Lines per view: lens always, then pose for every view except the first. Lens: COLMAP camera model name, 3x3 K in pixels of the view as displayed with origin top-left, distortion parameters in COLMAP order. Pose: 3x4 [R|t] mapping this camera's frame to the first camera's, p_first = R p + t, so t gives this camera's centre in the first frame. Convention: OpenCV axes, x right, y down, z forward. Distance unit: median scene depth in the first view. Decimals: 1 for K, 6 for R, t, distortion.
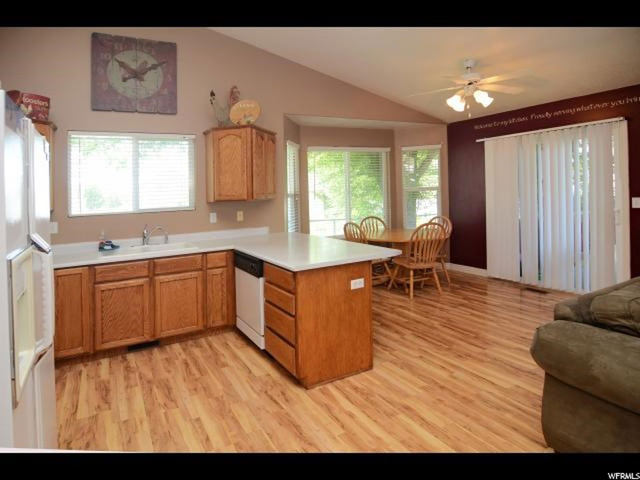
lens RADIAL K [[345.2, 0, 291.0], [0, 345.2, 187.6], [0, 0, 1]] dist [-0.000861, -0.001202]
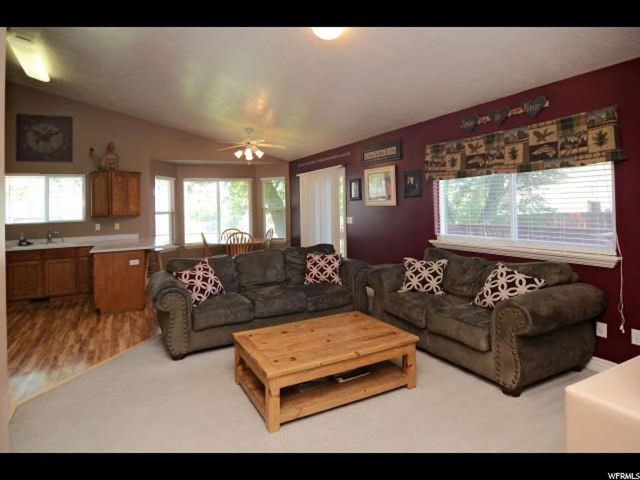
lens RADIAL K [[335.3, 0, 268.6], [0, 335.3, 204.2], [0, 0, 1]] dist [-0.005115, -0.000911]
pose [[0.998436, 0.006695, -0.055496, 0.611966], [-0.006683, 0.999978, 0.000402, -0.021814], [0.055497, -0.000031, 0.998459, -0.452739]]
